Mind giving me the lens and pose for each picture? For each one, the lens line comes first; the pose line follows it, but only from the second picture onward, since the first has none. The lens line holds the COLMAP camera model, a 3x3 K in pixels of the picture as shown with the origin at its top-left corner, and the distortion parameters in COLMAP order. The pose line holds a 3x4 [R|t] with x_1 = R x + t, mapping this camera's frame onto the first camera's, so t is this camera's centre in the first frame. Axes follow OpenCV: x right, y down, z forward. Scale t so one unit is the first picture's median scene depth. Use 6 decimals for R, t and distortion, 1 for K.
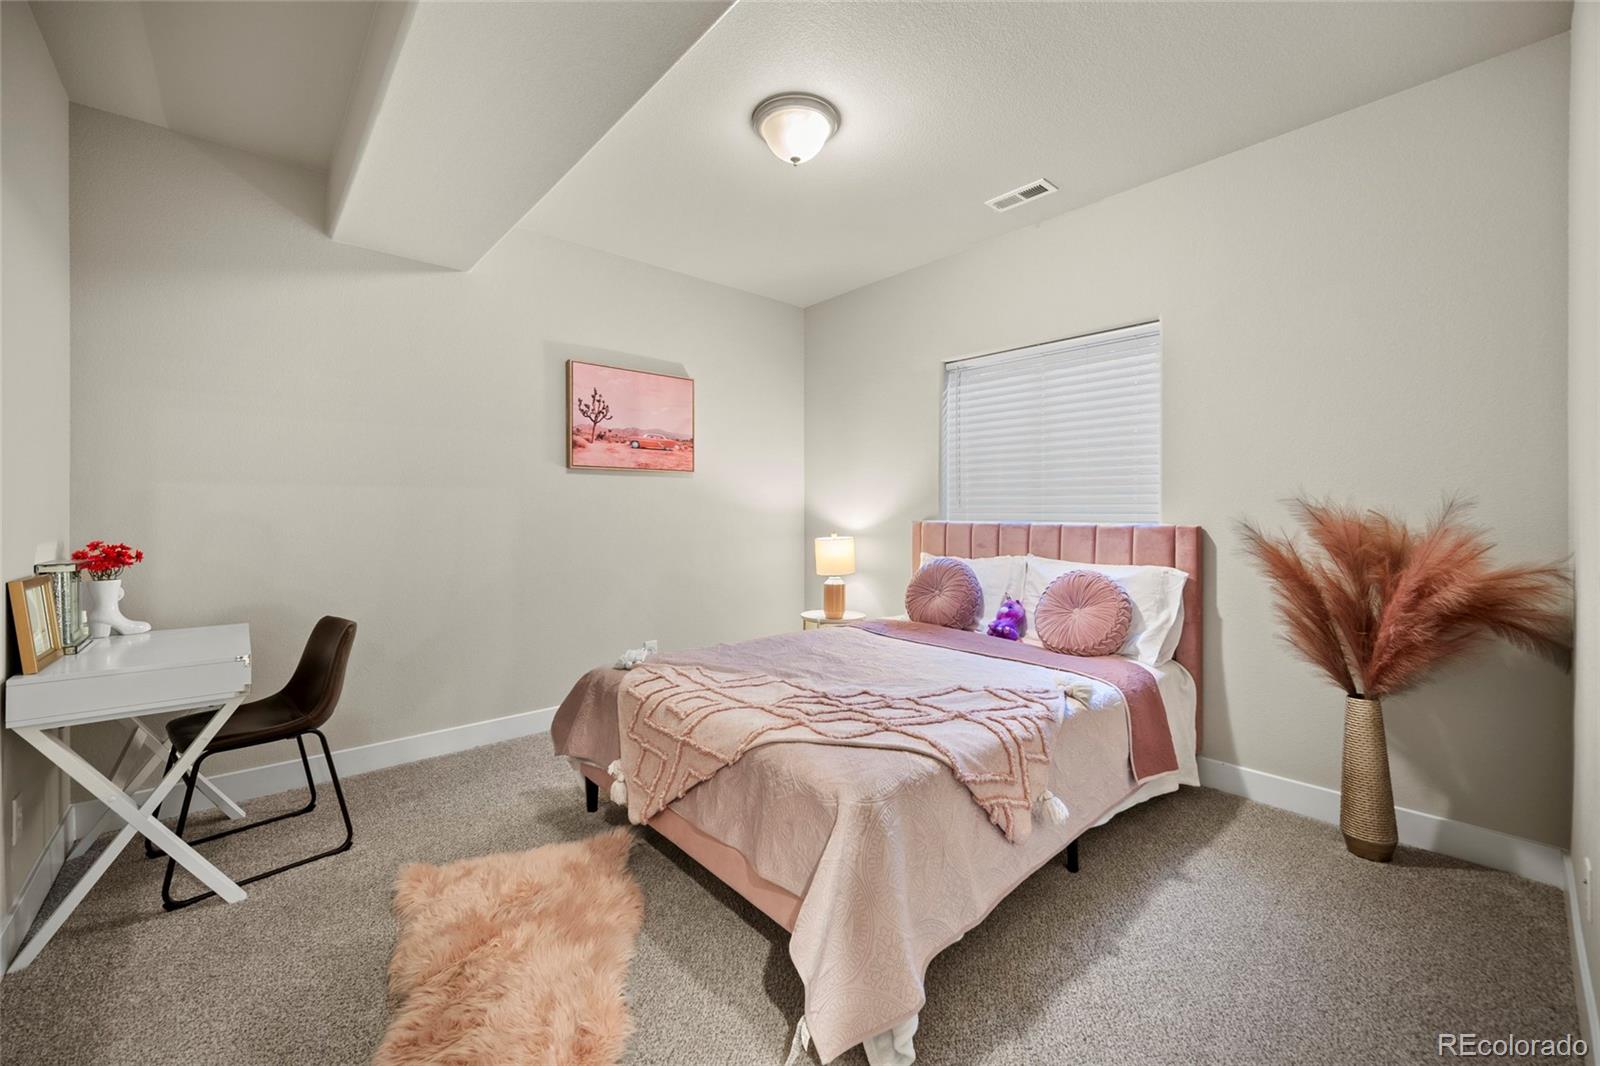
lens RADIAL K [[634.1, 0, 796.5], [0, 634.1, 518.1], [0, 0, 1]] dist [0.003150, 0.000583]
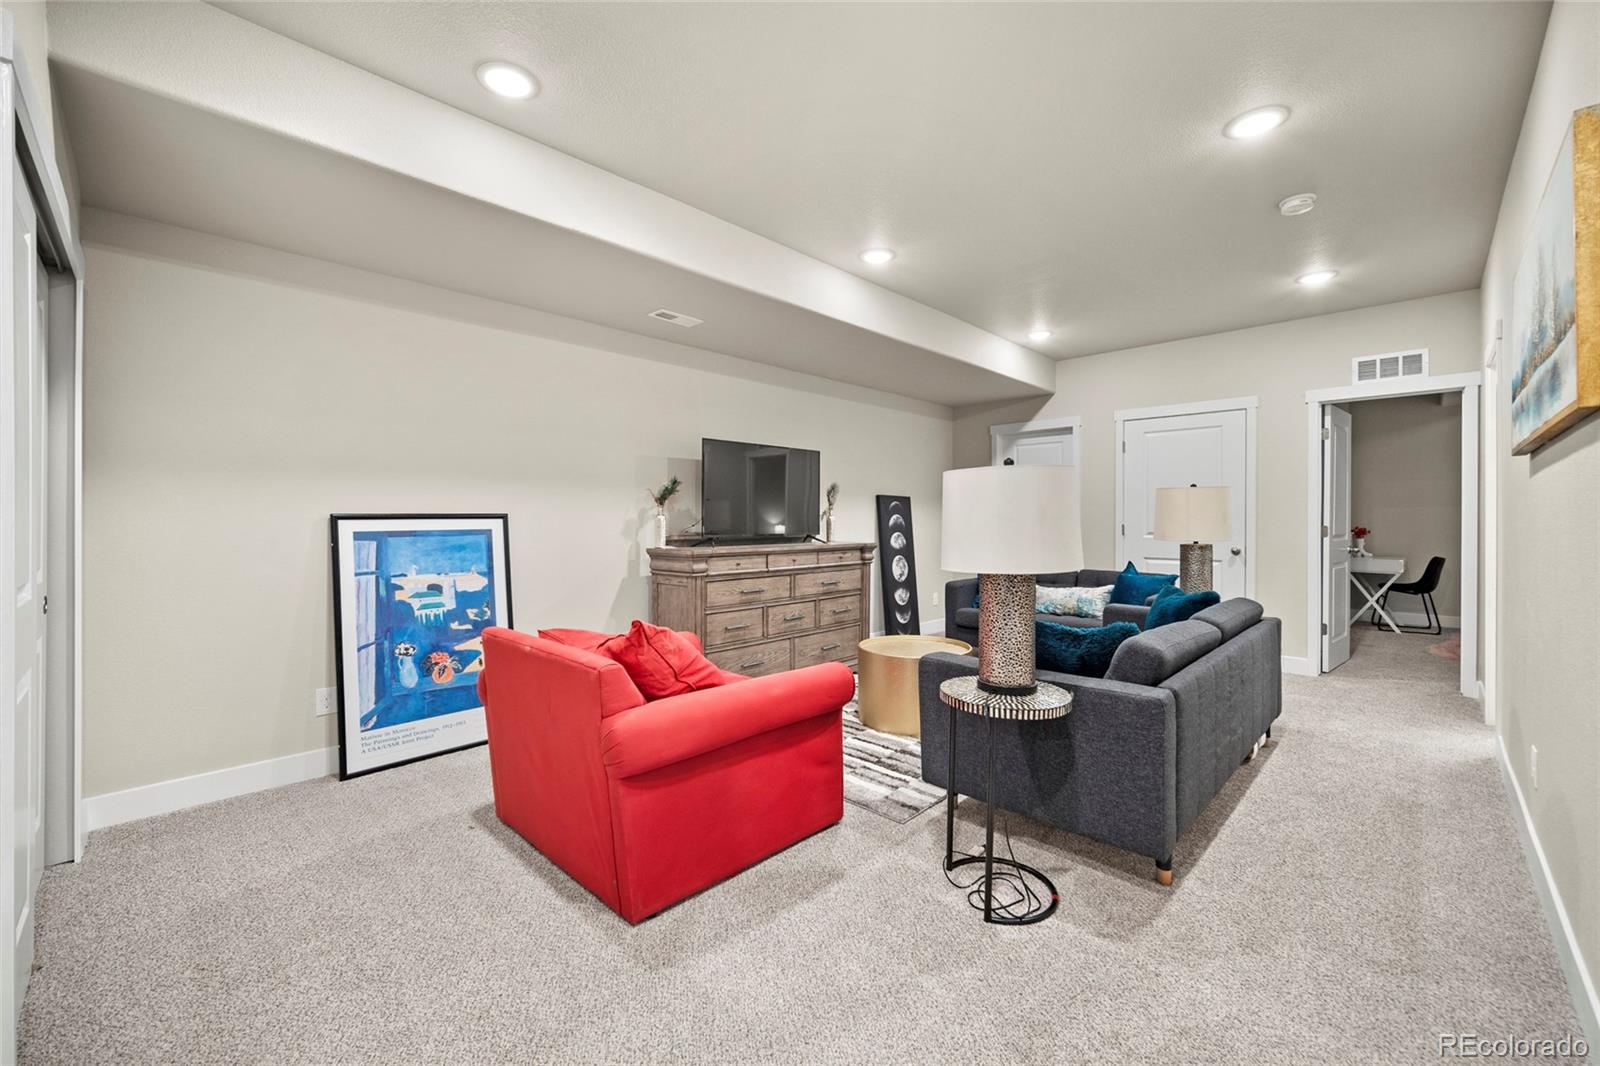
lens RADIAL K [[634.1, 0, 808.6], [0, 634.1, 522.0], [0, 0, 1]] dist [0.003150, 0.000583]
pose [[0.080621, -0.001867, -0.996743, 1.913459], [-0.004950, 0.999985, -0.002273, 0.032907], [0.996733, 0.005117, 0.080611, -2.055642]]
